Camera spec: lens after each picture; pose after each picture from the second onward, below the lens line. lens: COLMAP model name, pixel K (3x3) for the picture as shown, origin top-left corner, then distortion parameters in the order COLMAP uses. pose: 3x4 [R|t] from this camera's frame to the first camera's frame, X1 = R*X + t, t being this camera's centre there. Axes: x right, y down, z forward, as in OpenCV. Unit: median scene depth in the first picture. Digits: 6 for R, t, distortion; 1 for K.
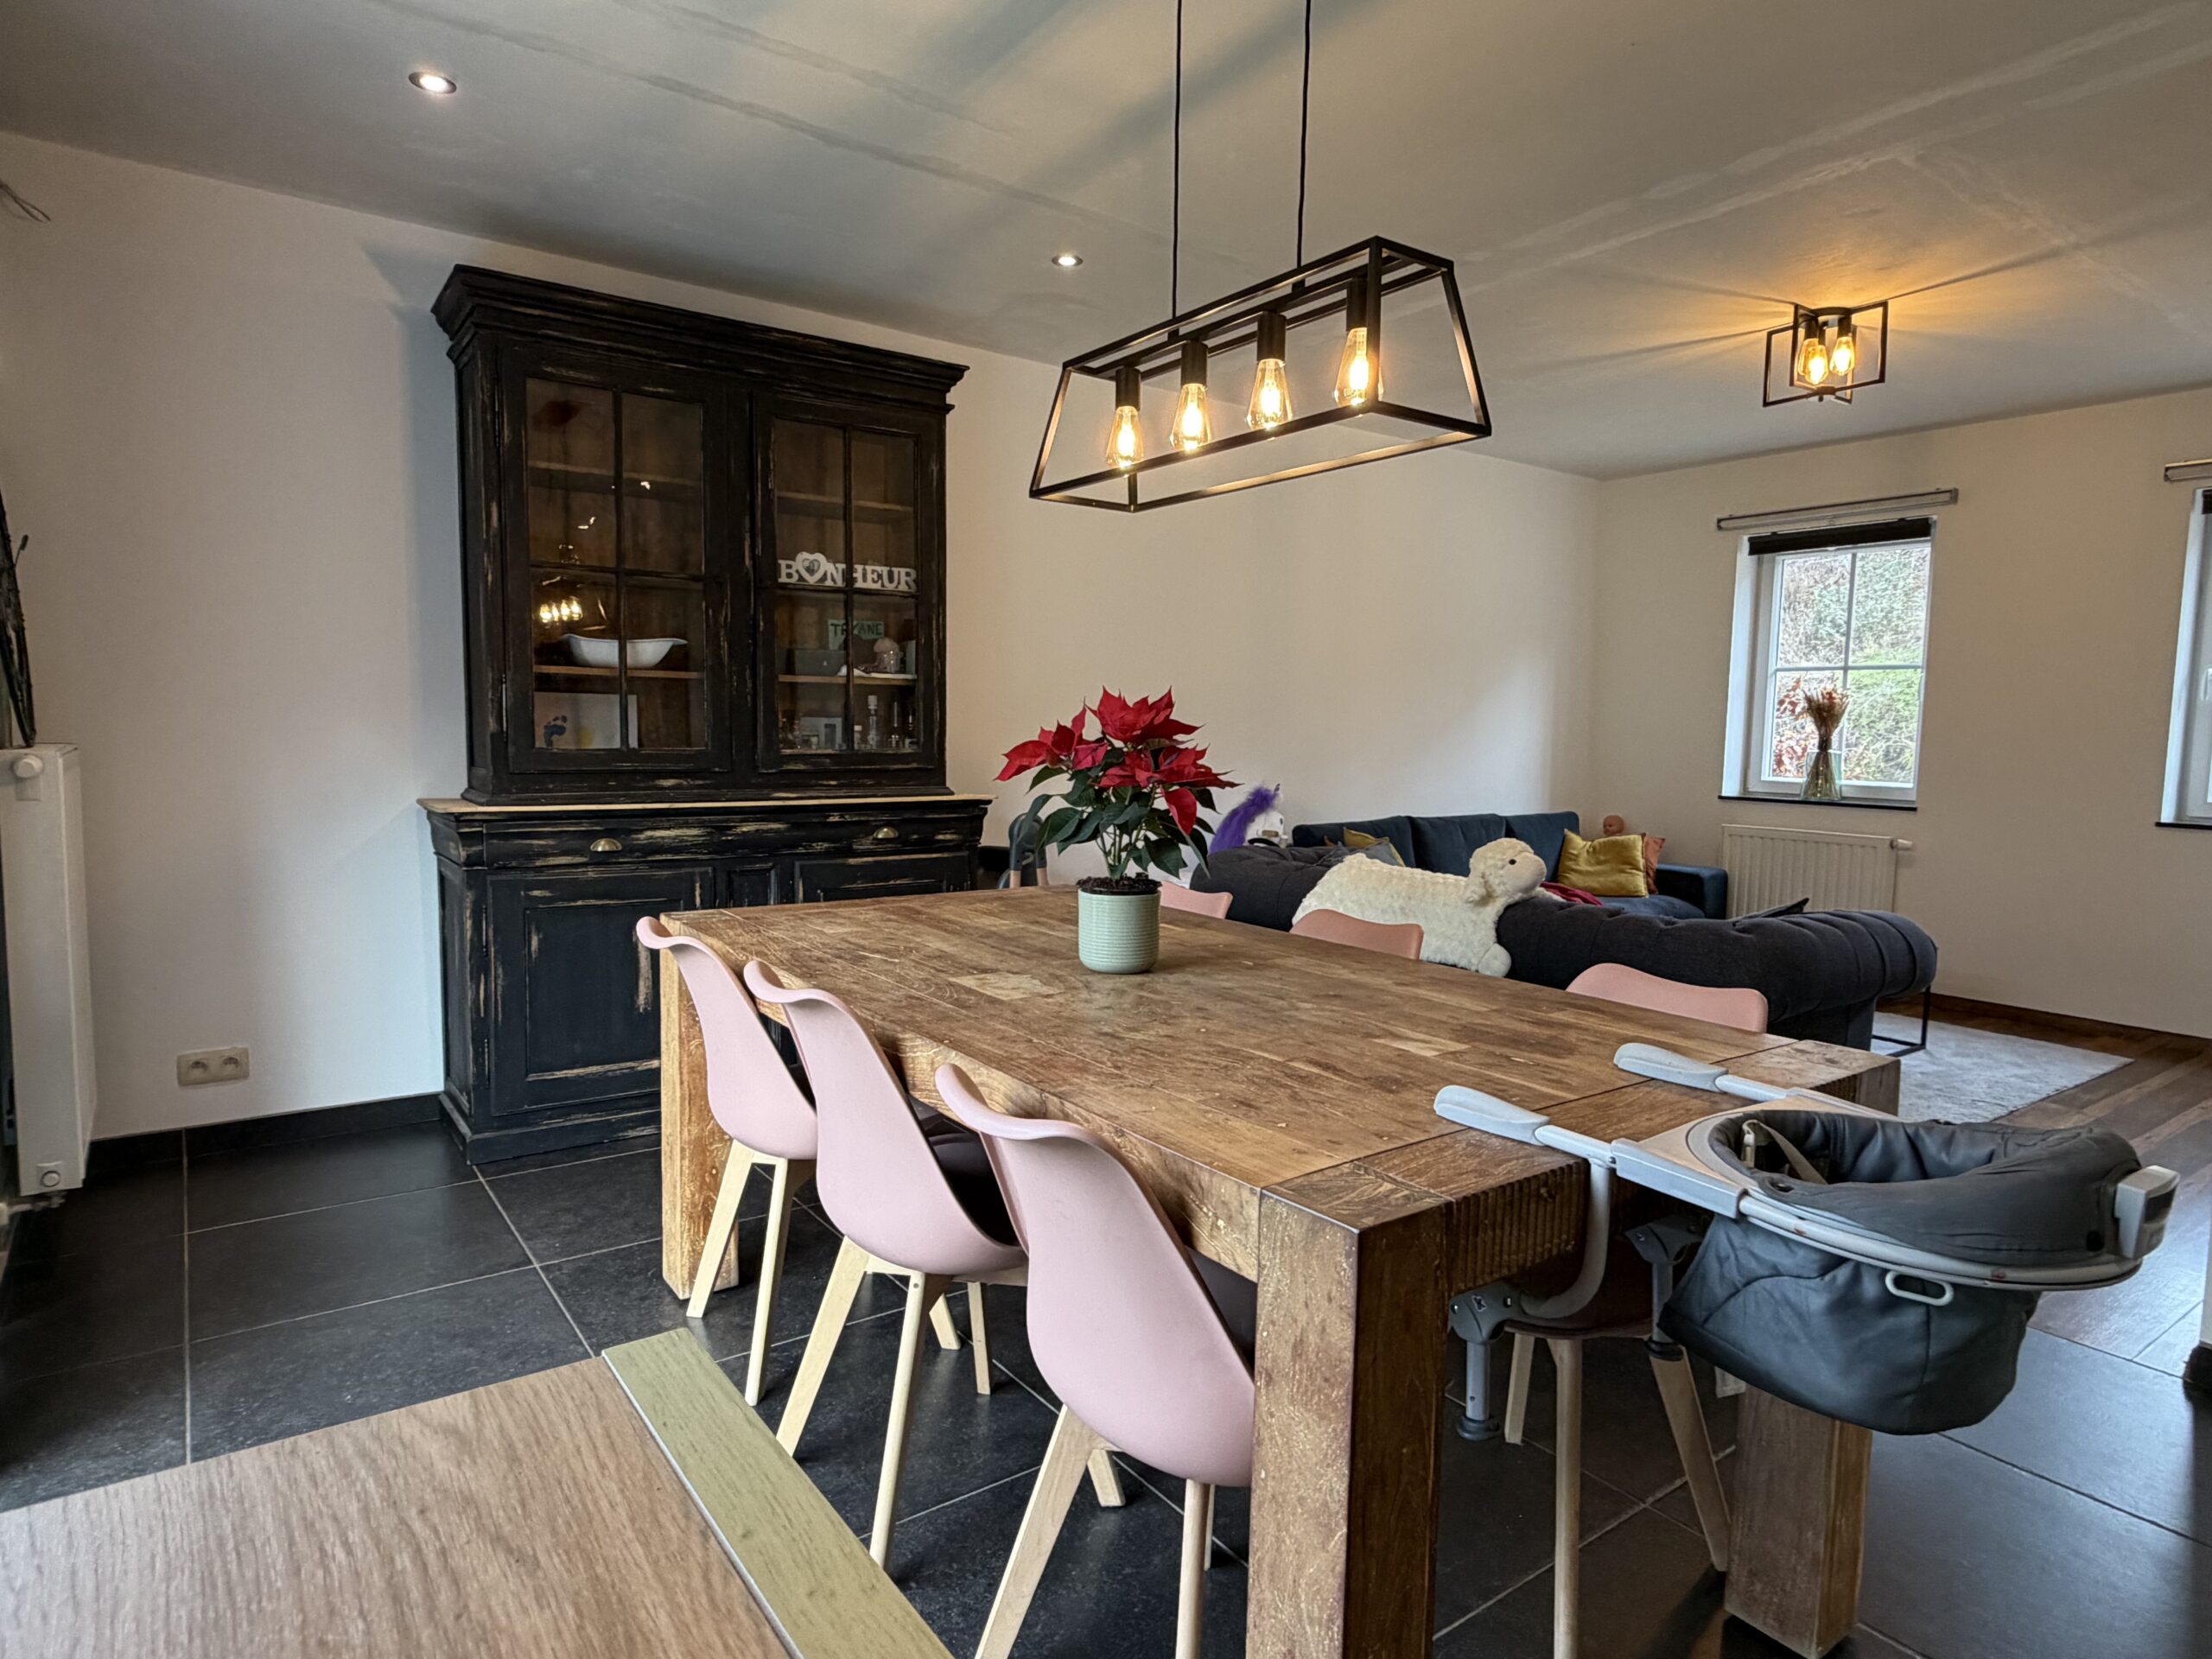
lens RADIAL K [[1292.6, 0, 1115.7], [0, 1292.6, 827.7], [0, 0, 1]] dist [-0.000359, 0.002614]
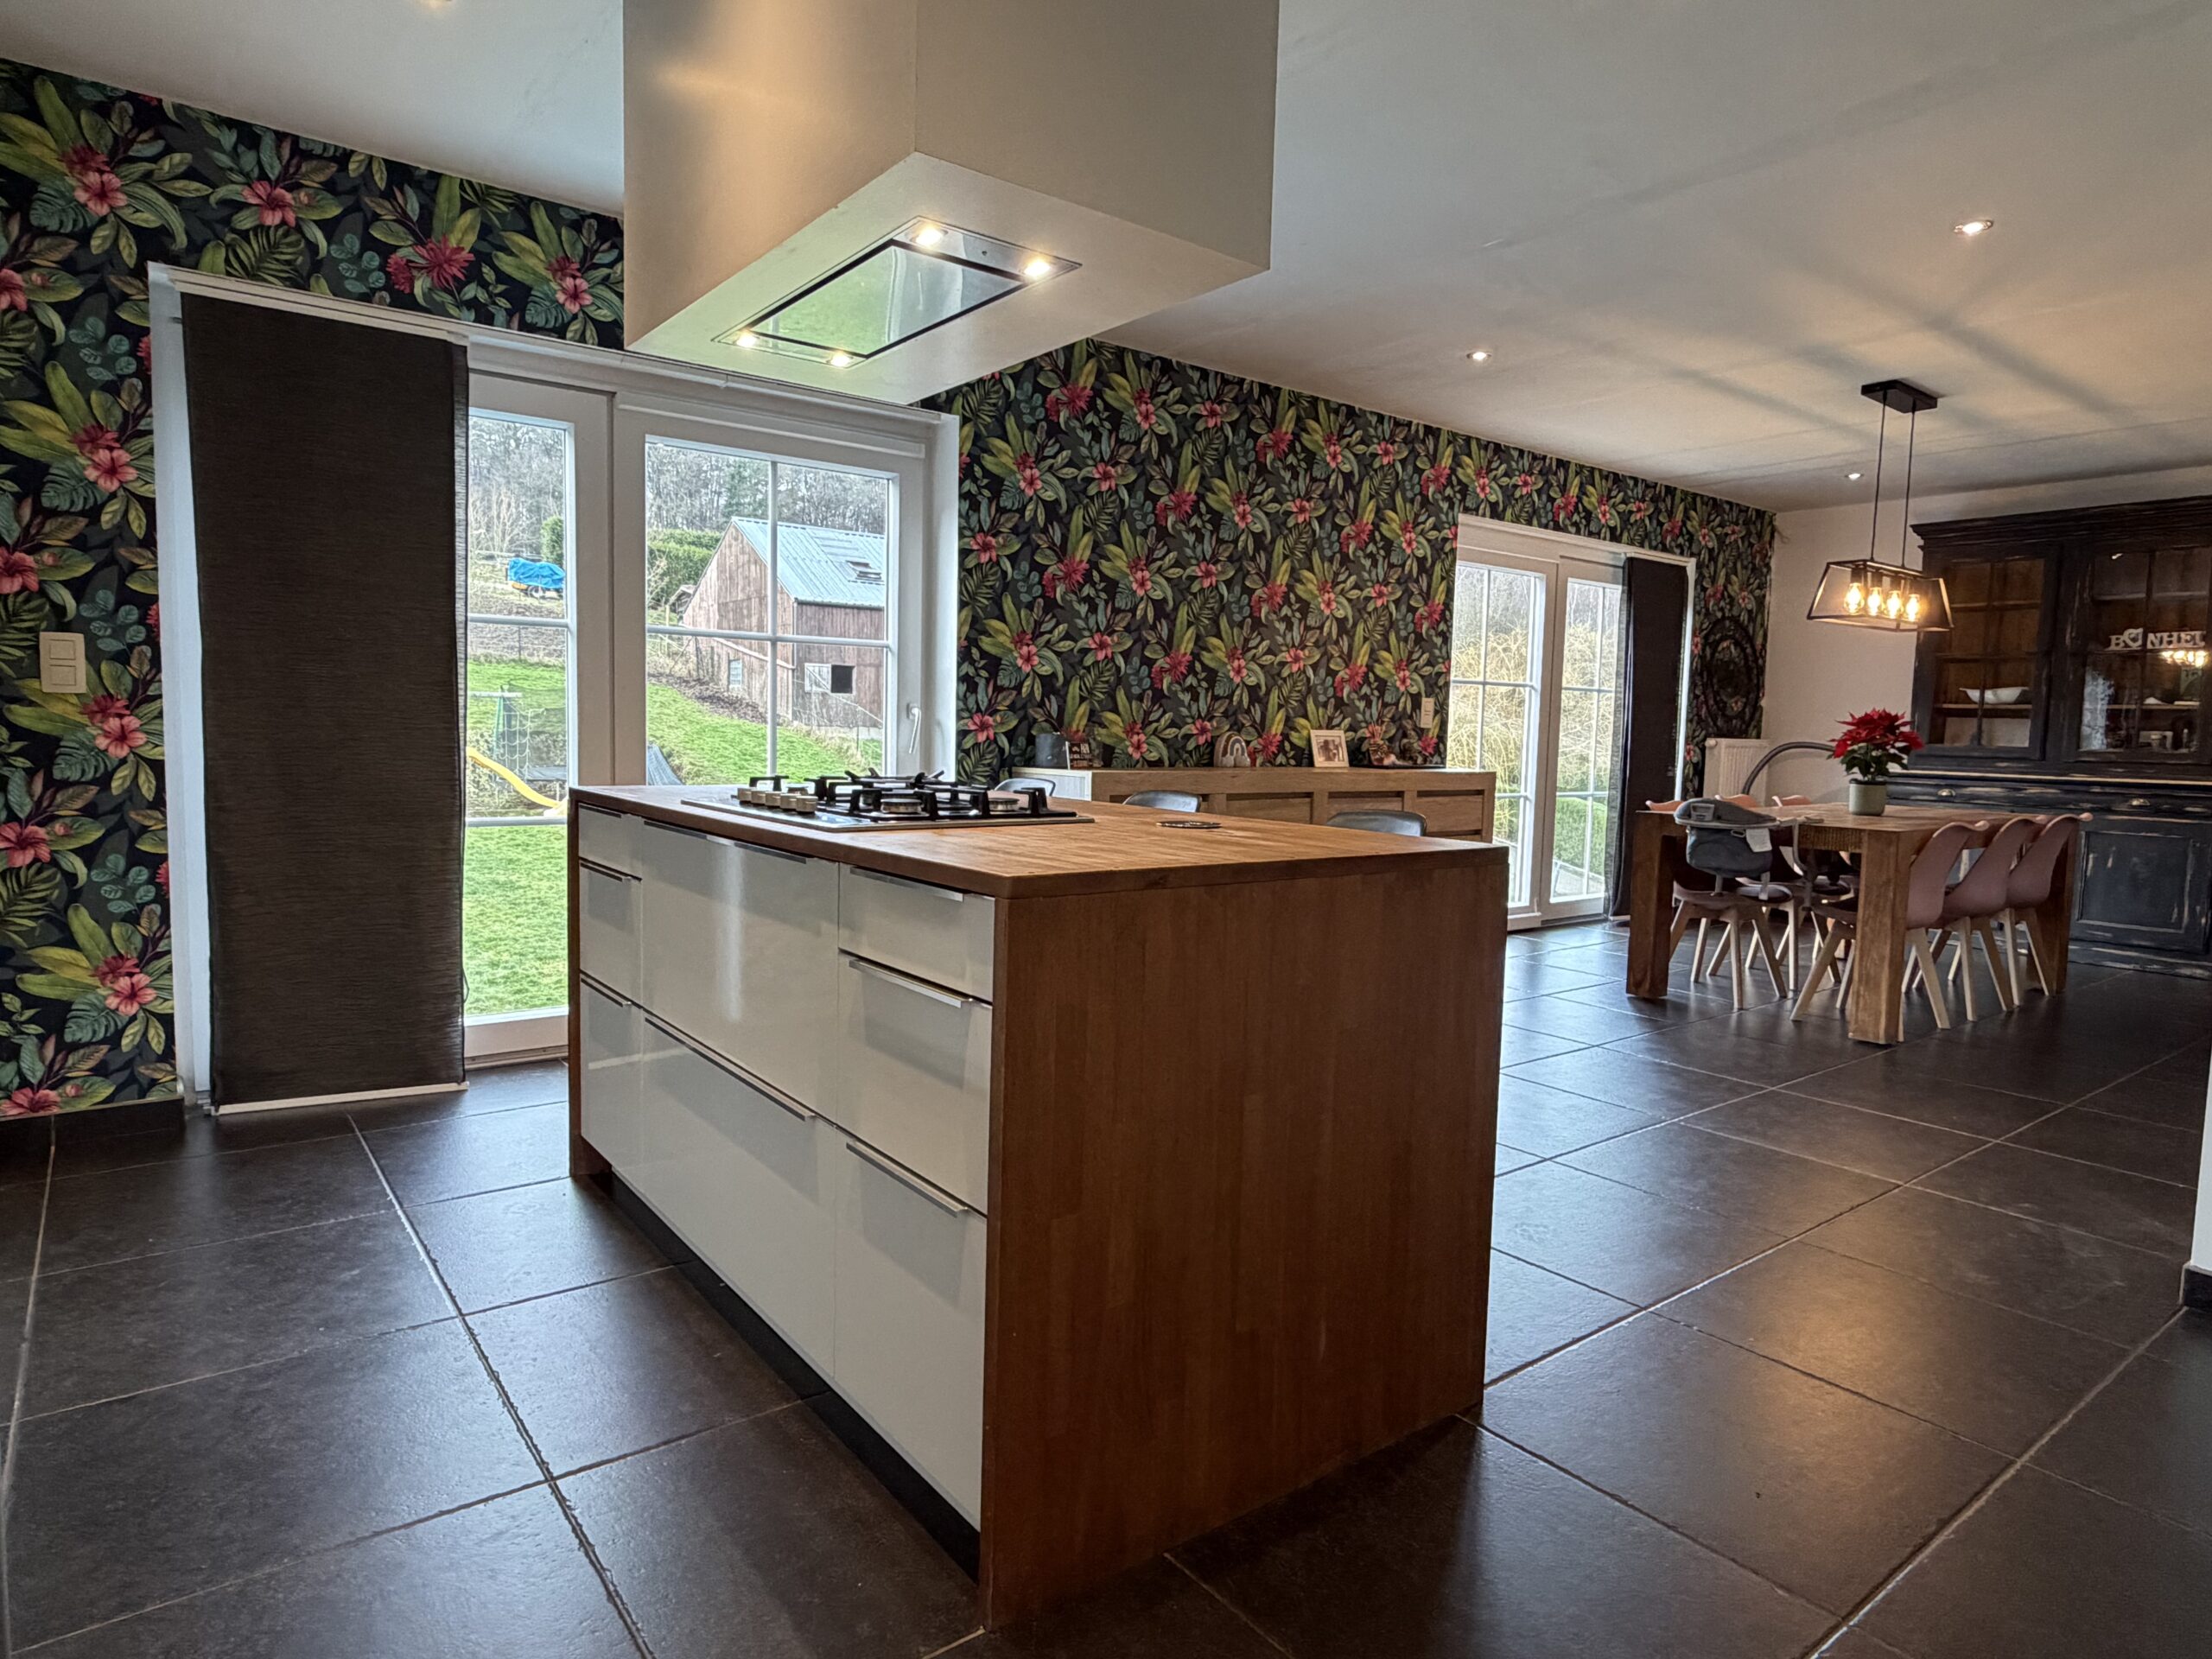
lens RADIAL K [[1292.6, 0, 1110.3], [0, 1292.6, 826.9], [0, 0, 1]] dist [-0.000359, 0.002614]
pose [[0.037662, 0.060529, -0.997456, 1.394717], [-0.110590, 0.992285, 0.056040, 0.087110], [0.993152, 0.108198, 0.044065, -0.329336]]
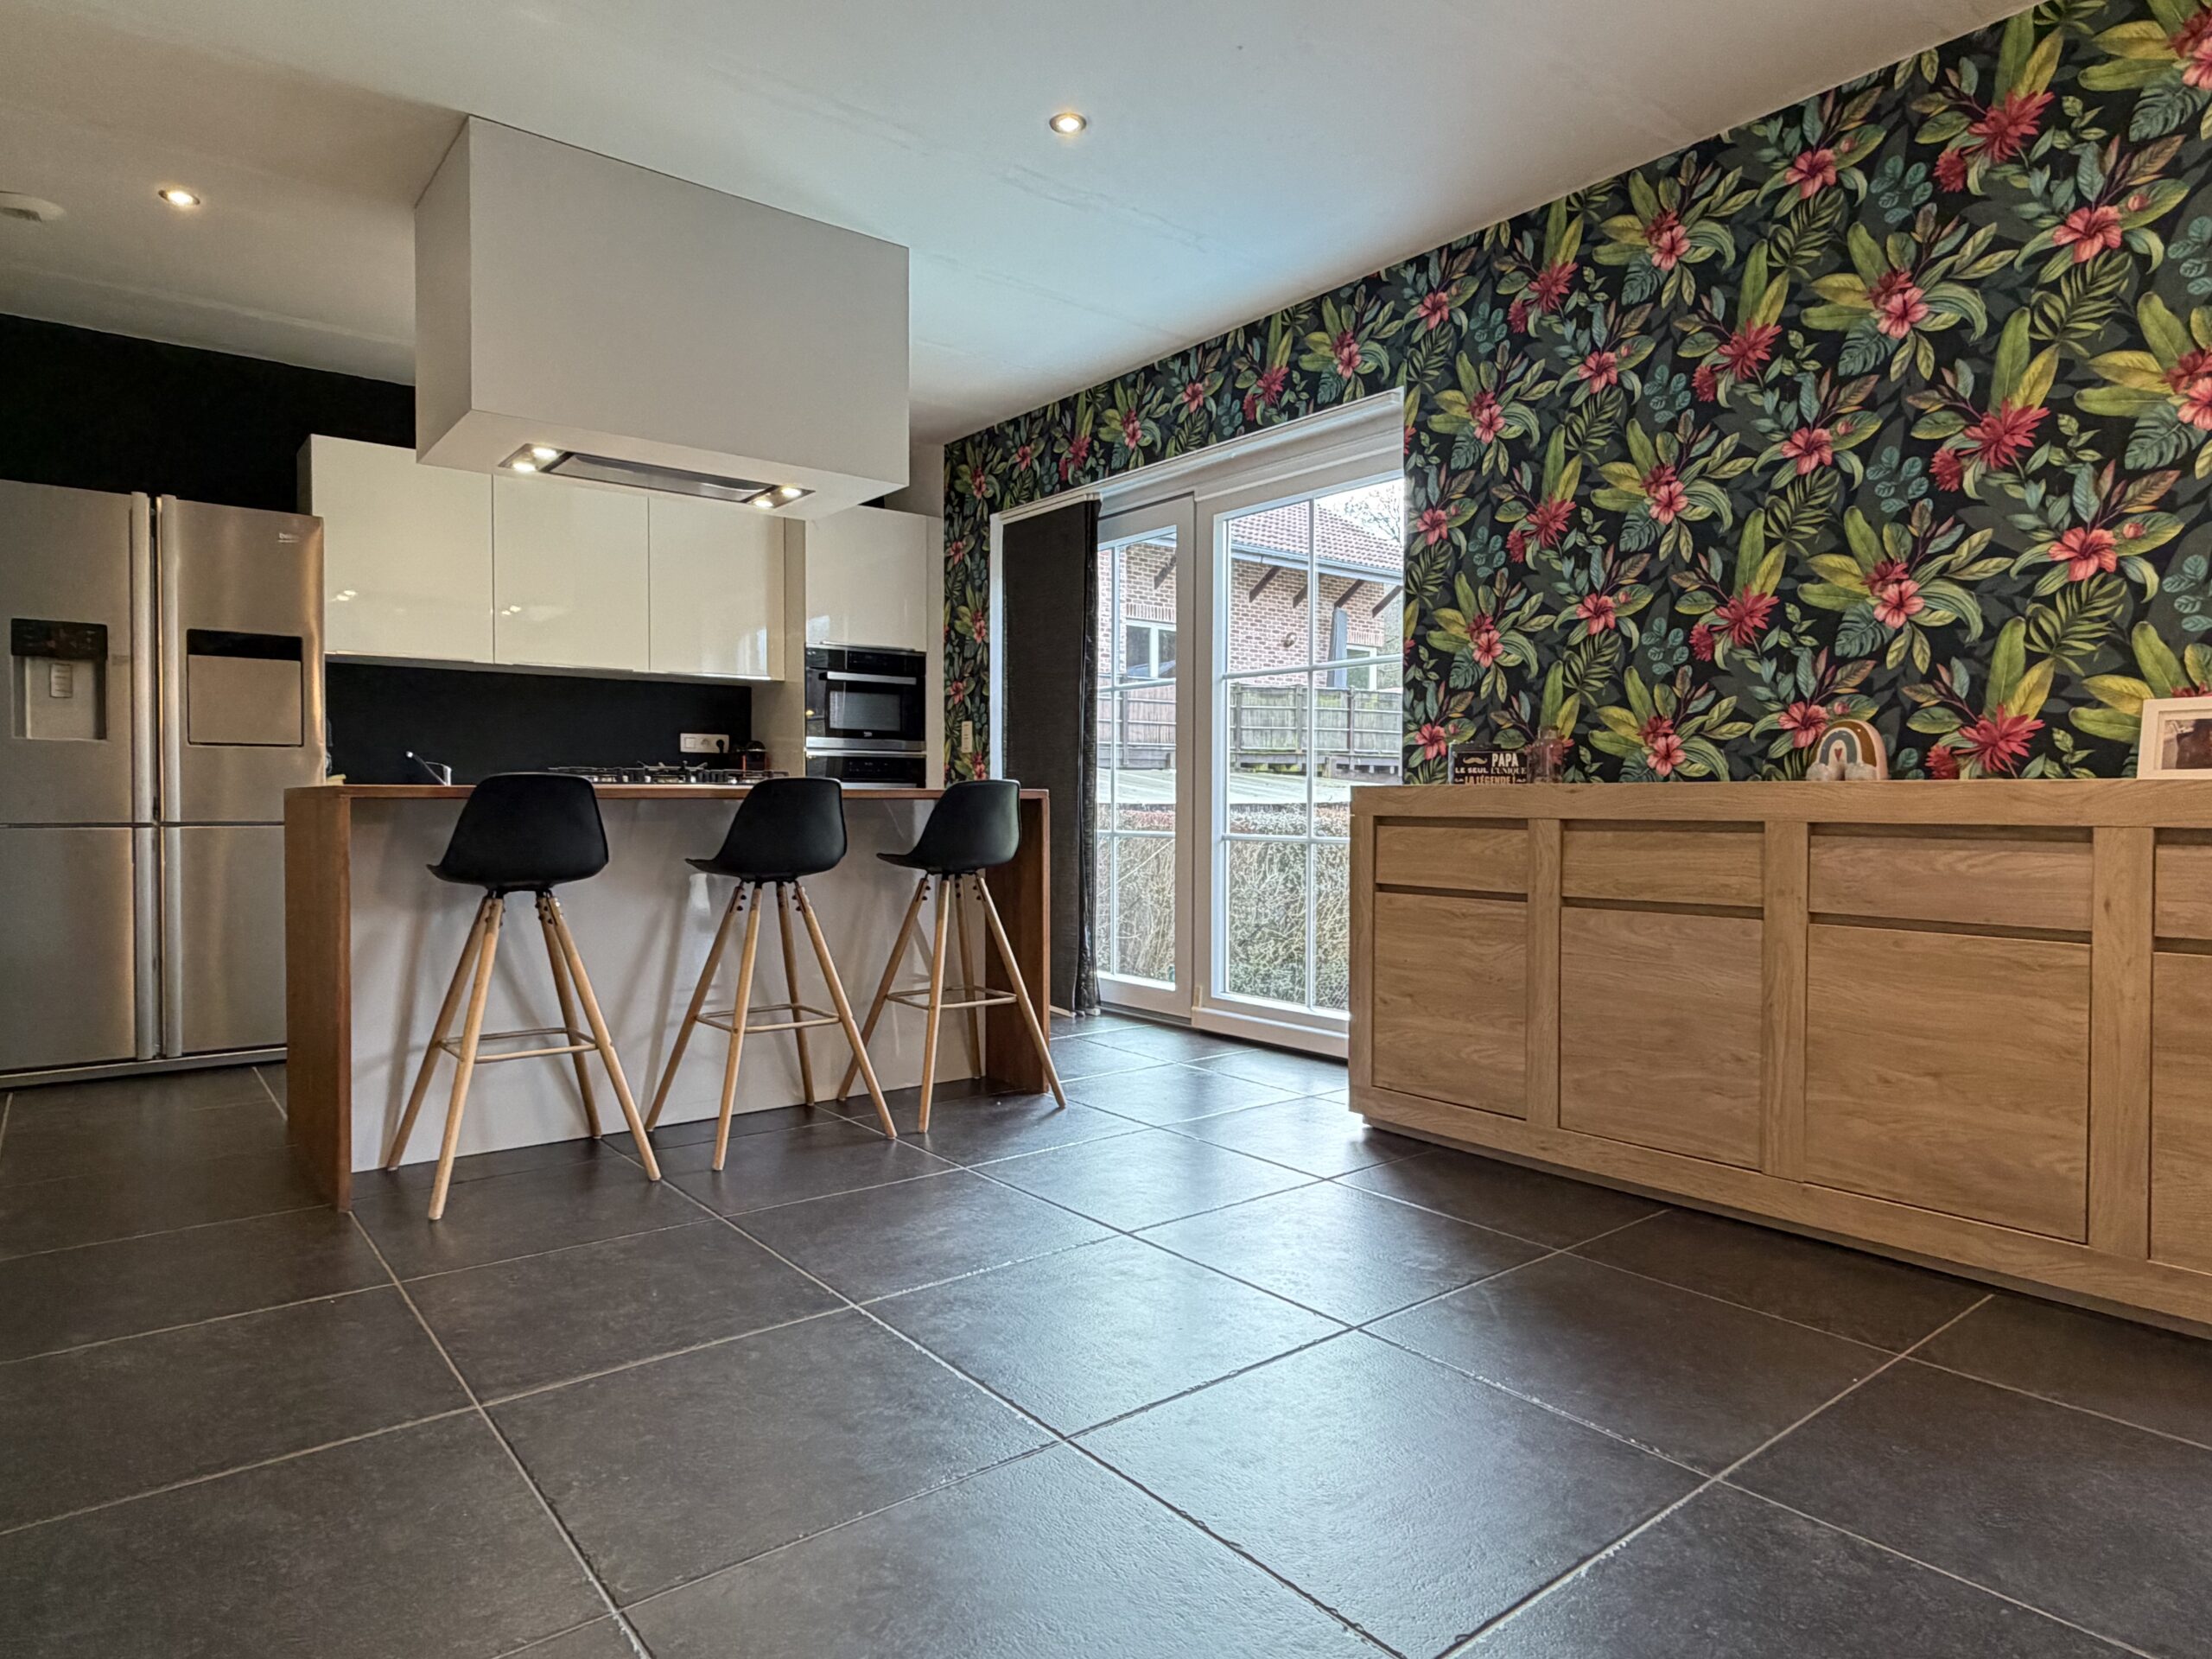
lens RADIAL K [[1292.6, 0, 1113.4], [0, 1292.6, 828.5], [0, 0, 1]] dist [-0.000359, 0.002614]
pose [[-0.998248, -0.023059, -0.054483, 0.503380], [-0.028676, 0.994093, 0.104671, 0.046947], [0.051748, 0.106050, -0.993013, 0.555425]]
